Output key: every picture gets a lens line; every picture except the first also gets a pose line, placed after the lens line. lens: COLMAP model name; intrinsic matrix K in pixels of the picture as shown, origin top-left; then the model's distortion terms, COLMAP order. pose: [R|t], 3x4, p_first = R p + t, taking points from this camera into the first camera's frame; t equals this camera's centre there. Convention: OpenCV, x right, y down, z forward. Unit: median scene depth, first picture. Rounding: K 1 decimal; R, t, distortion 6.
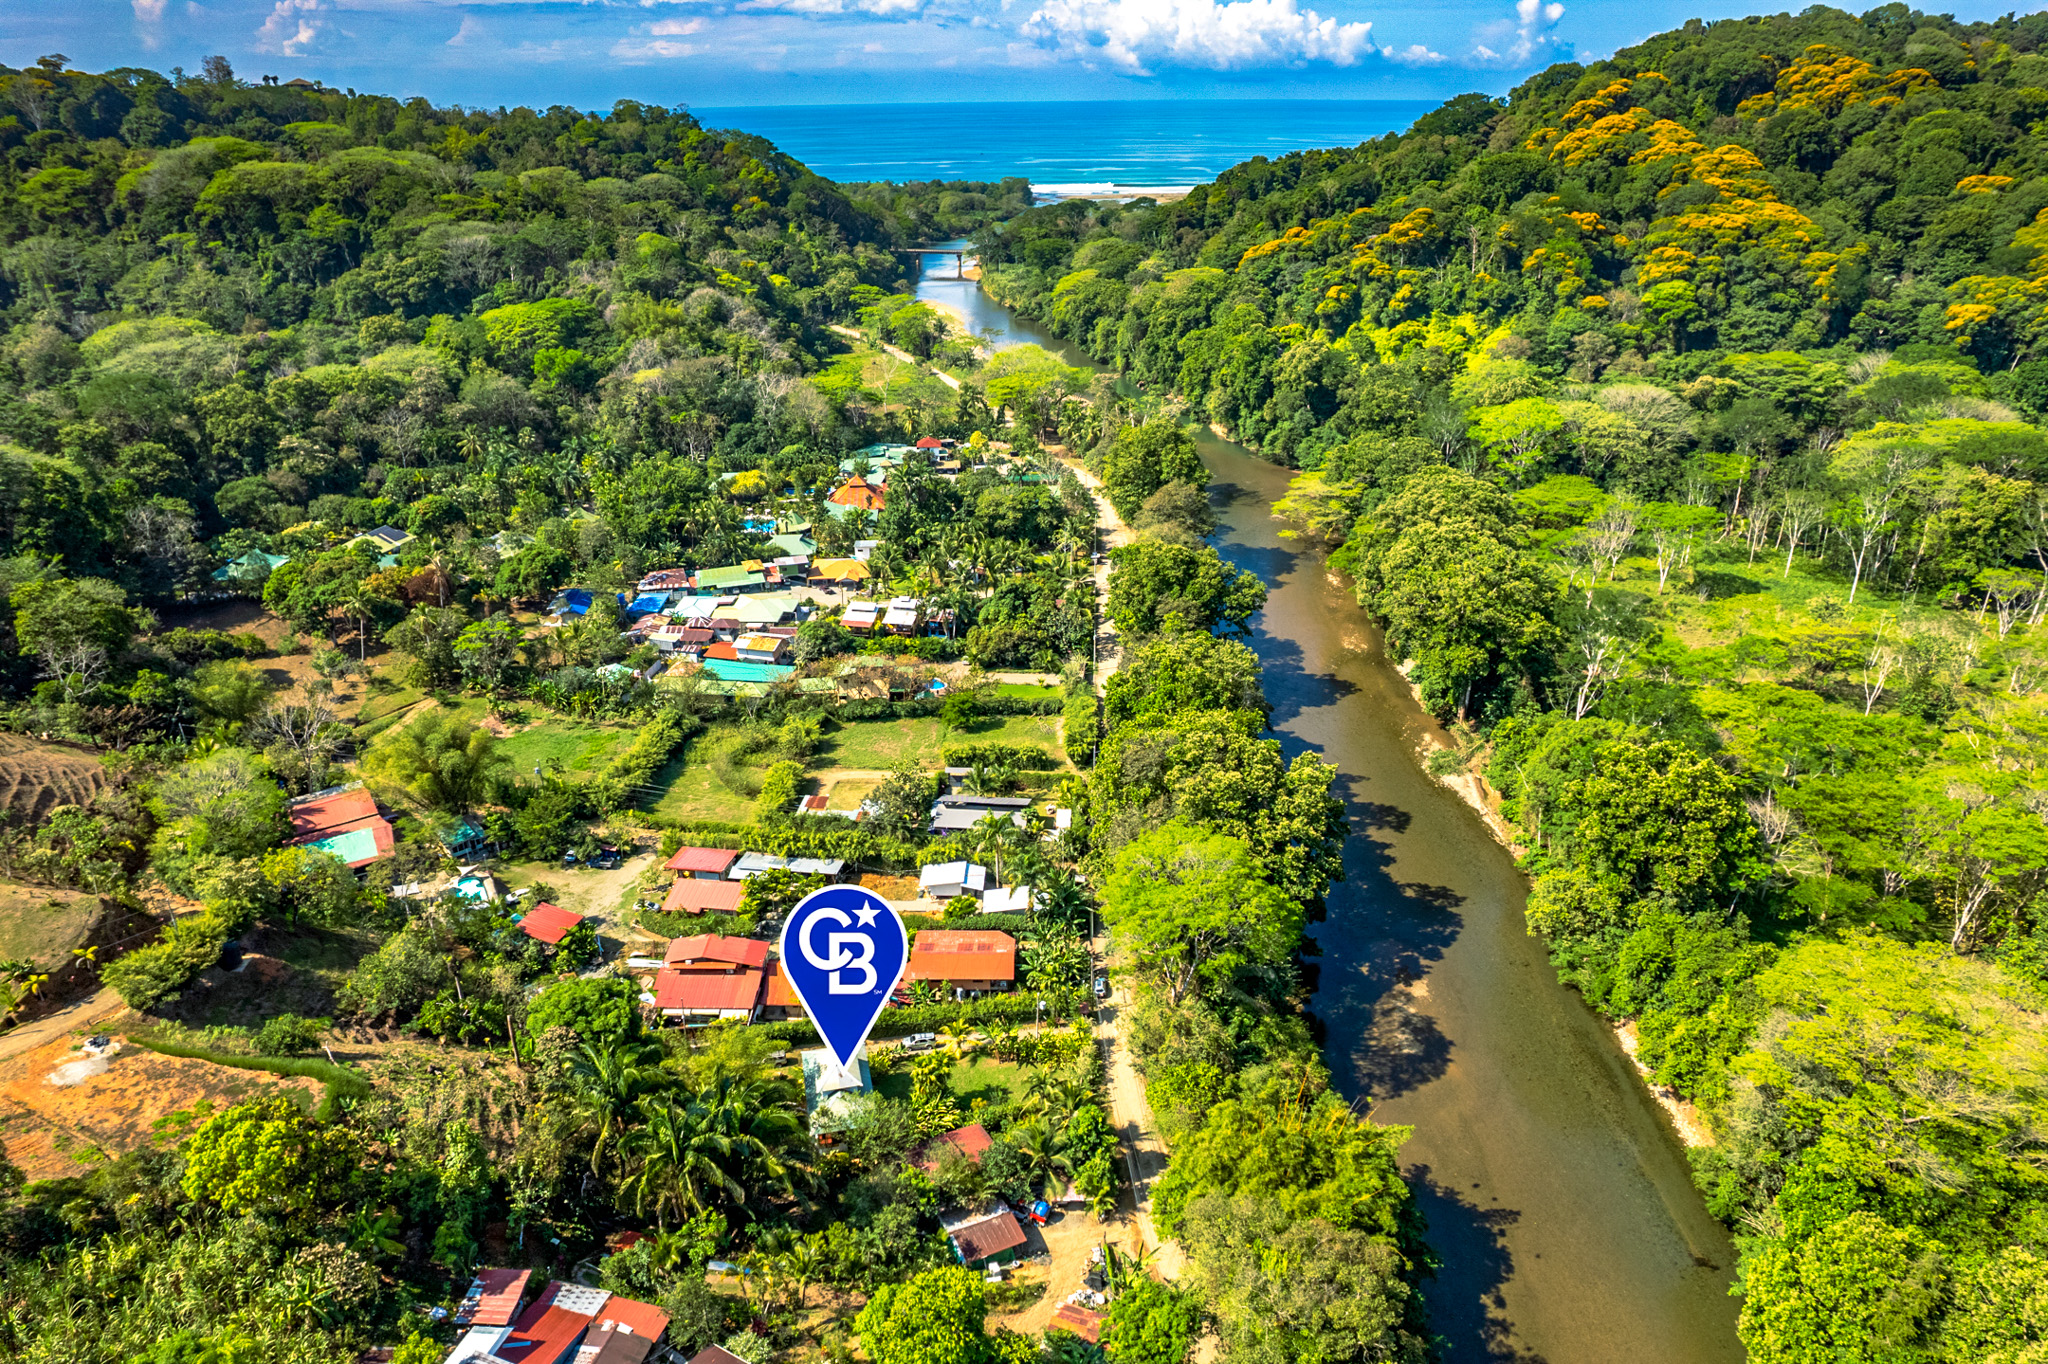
lens RADIAL K [[1315.2, 0, 1025.9], [0, 1315.2, 683.9], [0, 0, 1]] dist [-0.086858, 0.081226]
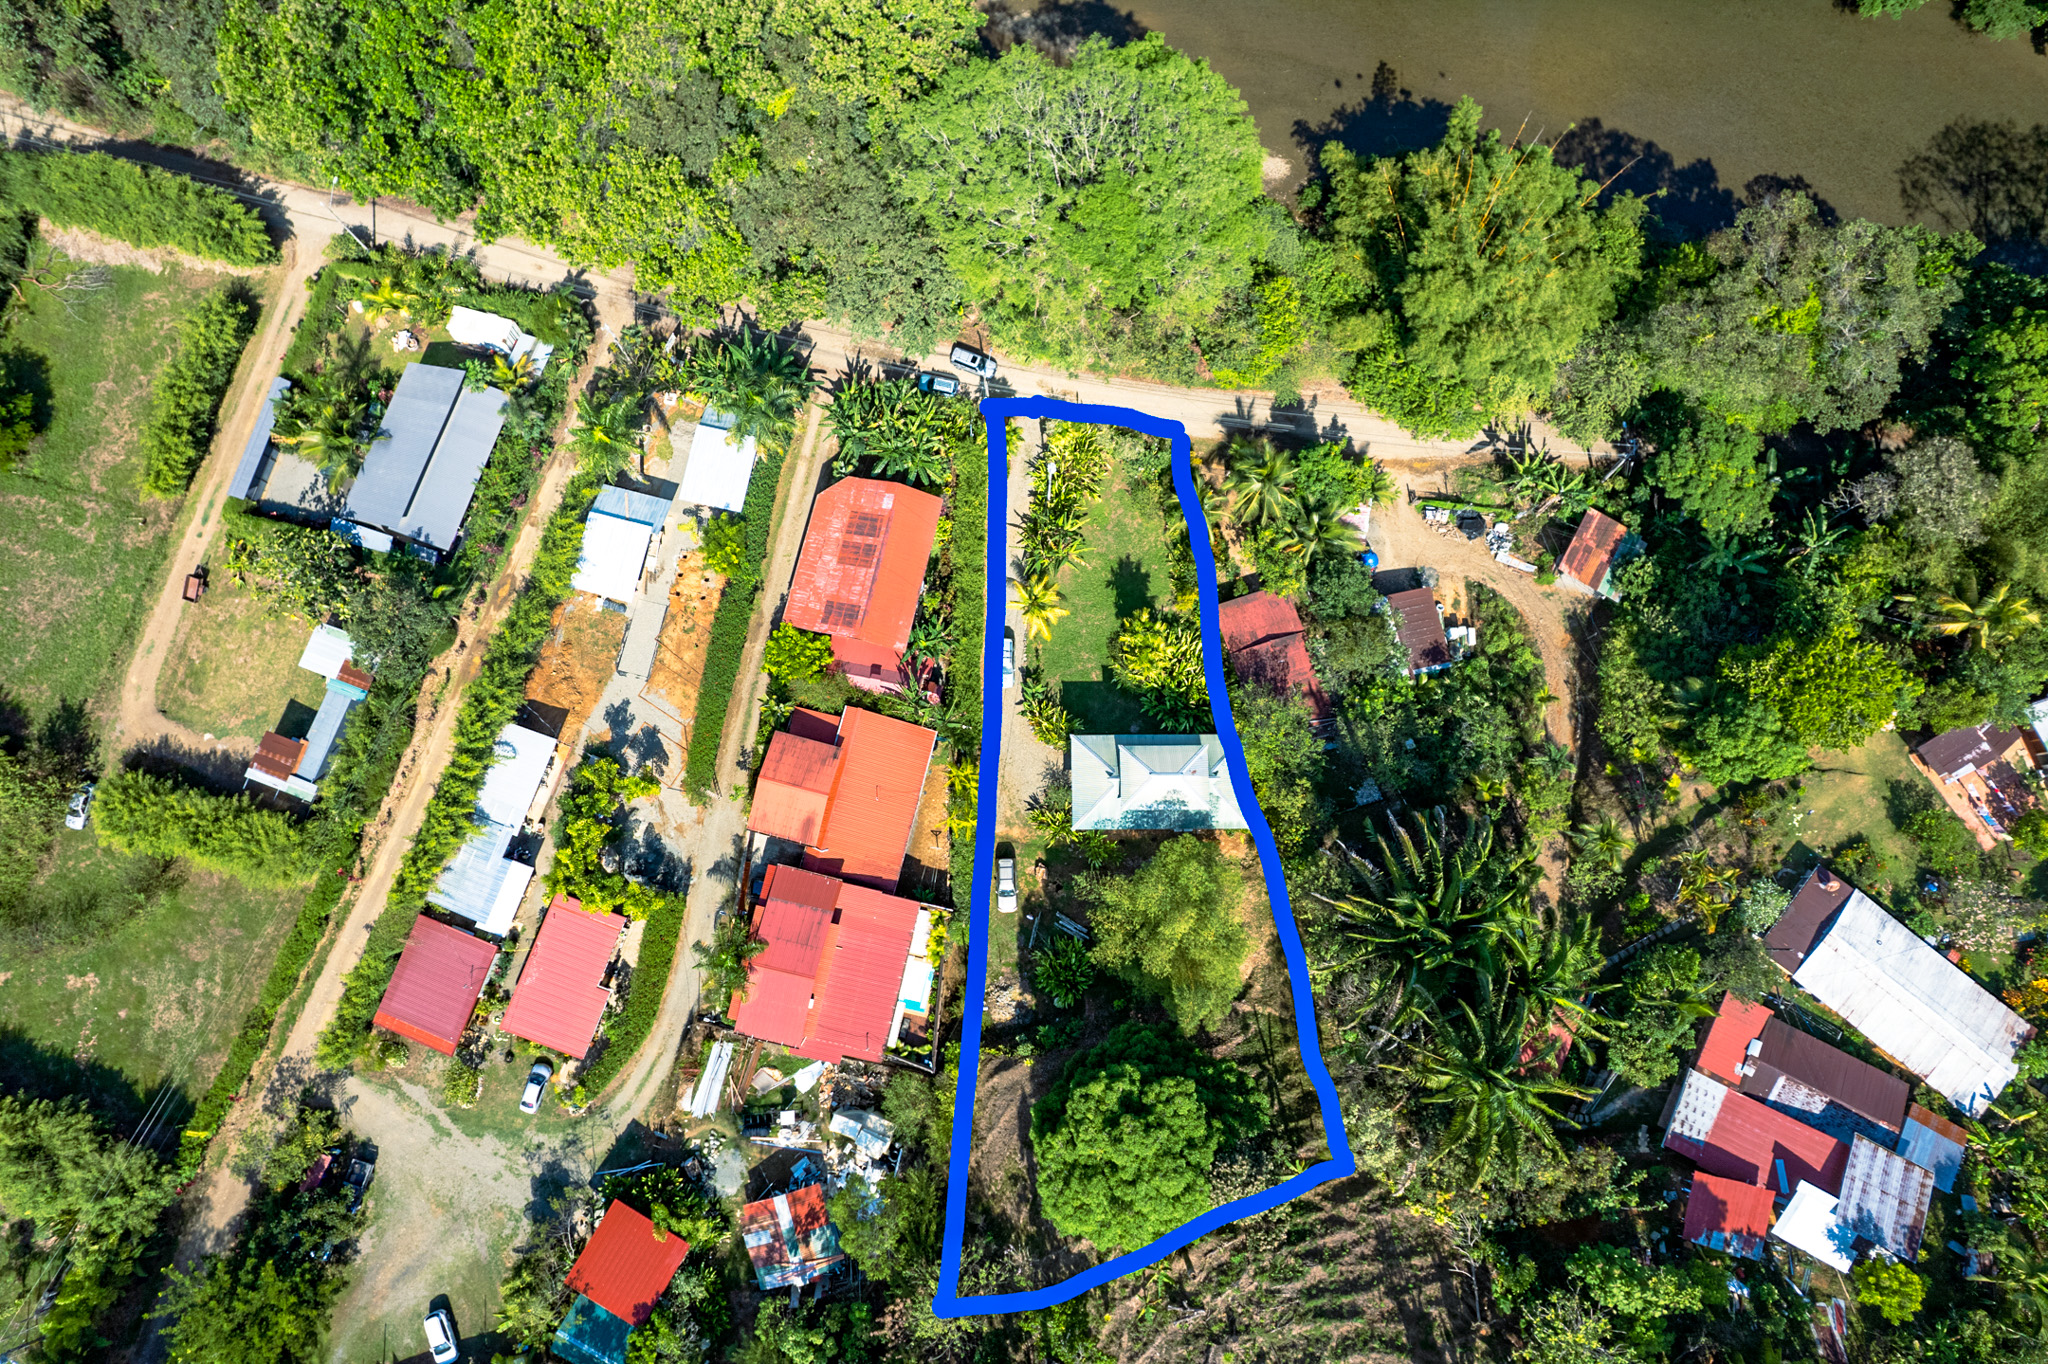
lens RADIAL K [[1307.4, 0, 1016.3], [0, 1307.4, 700.7], [0, 0, 1]] dist [-0.076514, 0.067462]
pose [[0.210410, -0.959737, 0.186100, -0.146319], [0.394953, 0.257586, 0.881851, -0.203000], [-0.894282, -0.112050, 0.433249, 0.456484]]
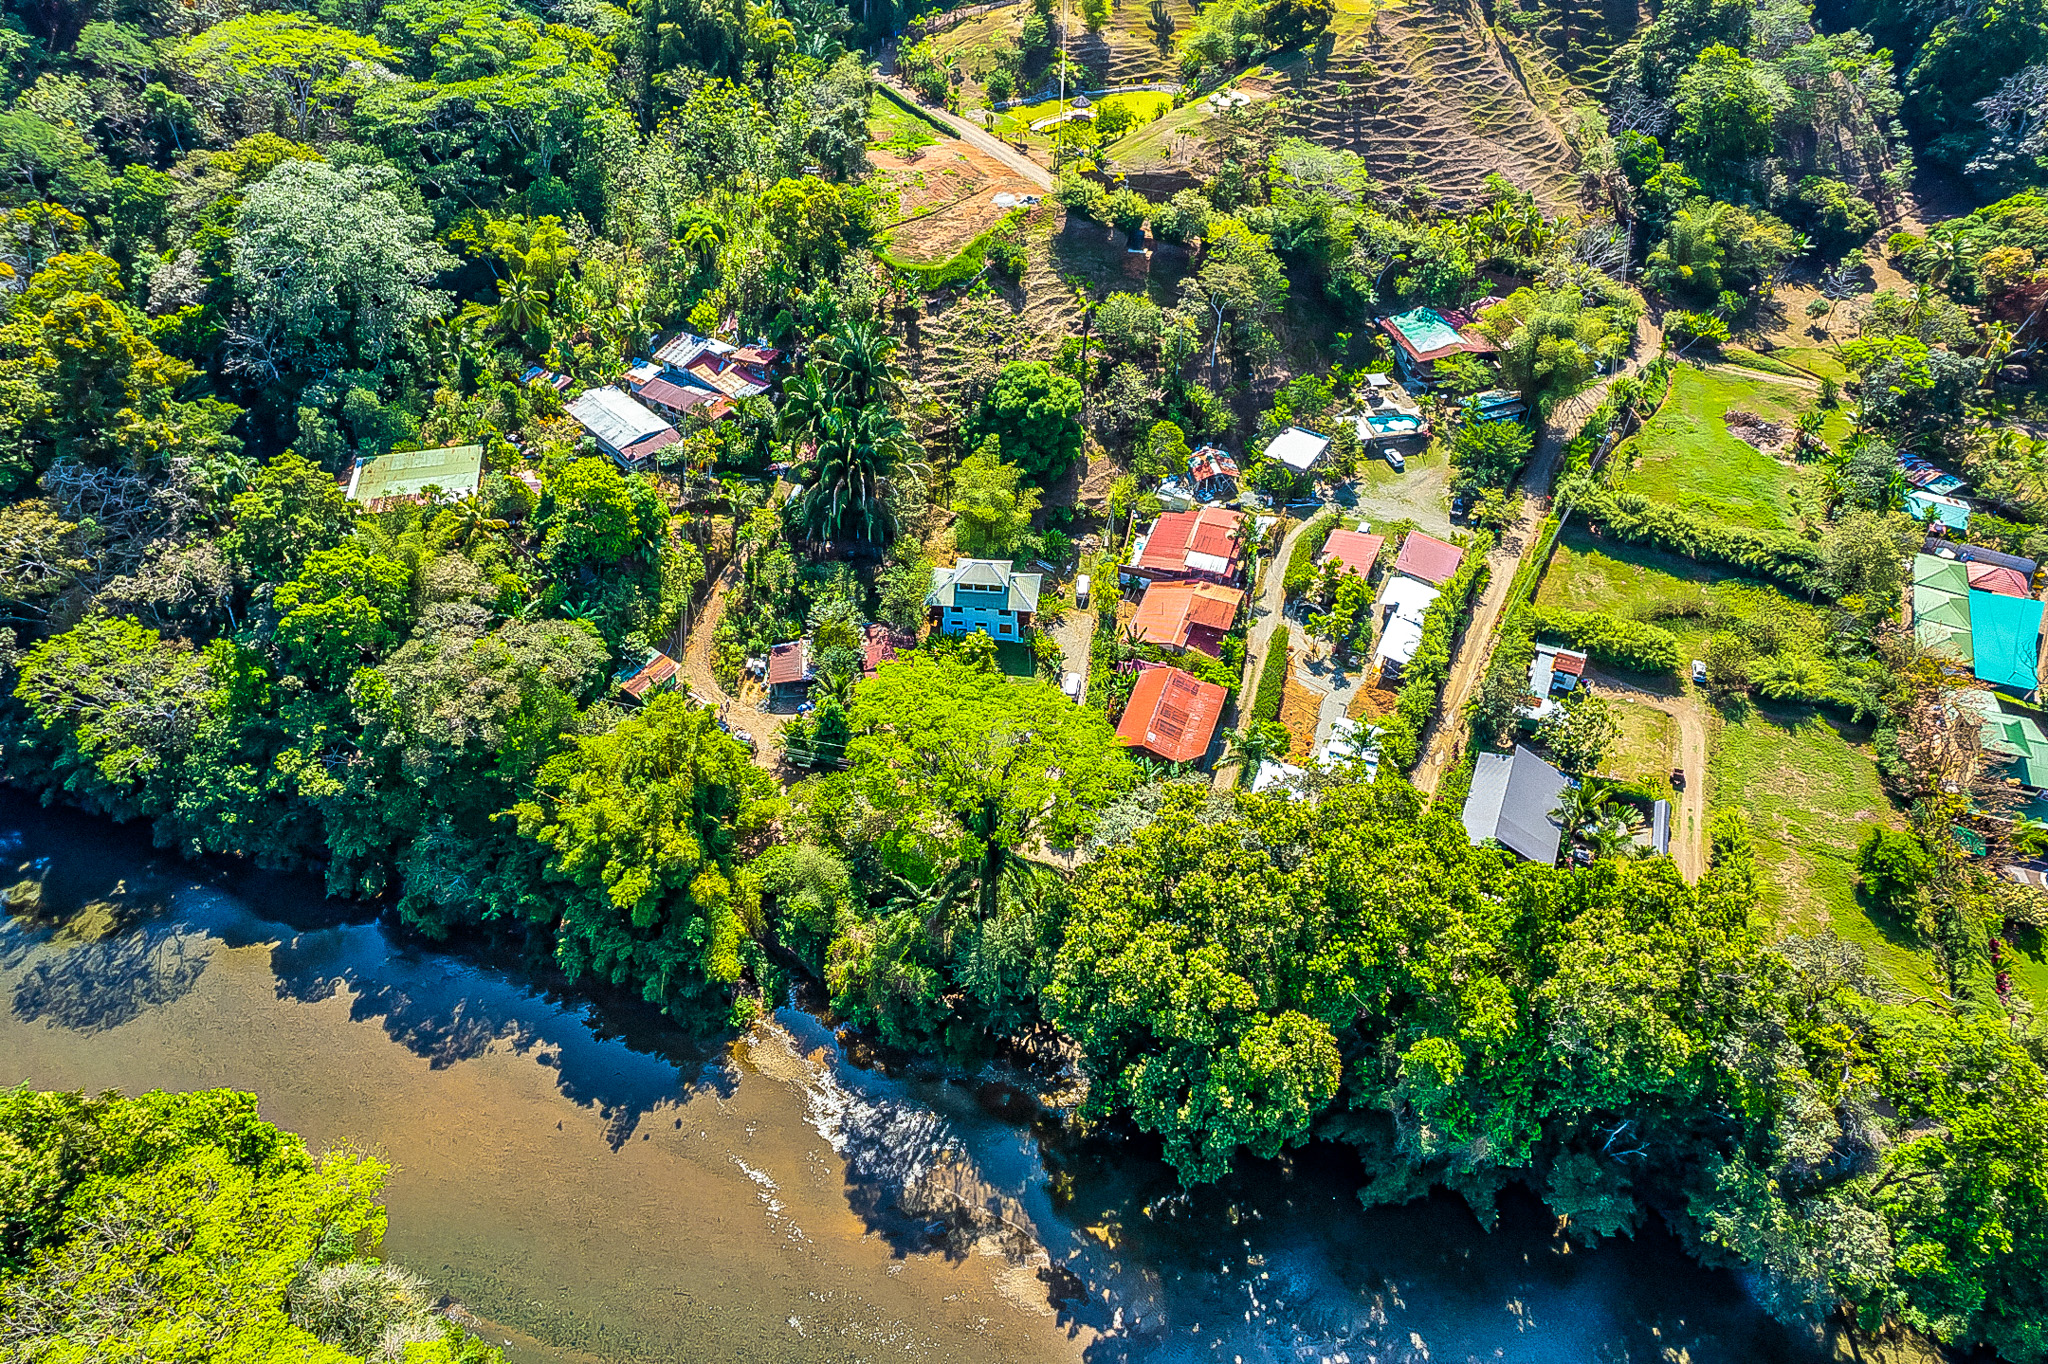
lens RADIAL K [[1307.4, 0, 1016.3], [0, 1307.4, 700.7], [0, 0, 1]] dist [-0.076514, 0.067462]
pose [[-0.320733, 0.661037, -0.678351, 0.387415], [-0.386558, 0.562473, 0.730888, -0.267192], [0.864698, 0.496642, 0.075125, 0.584094]]
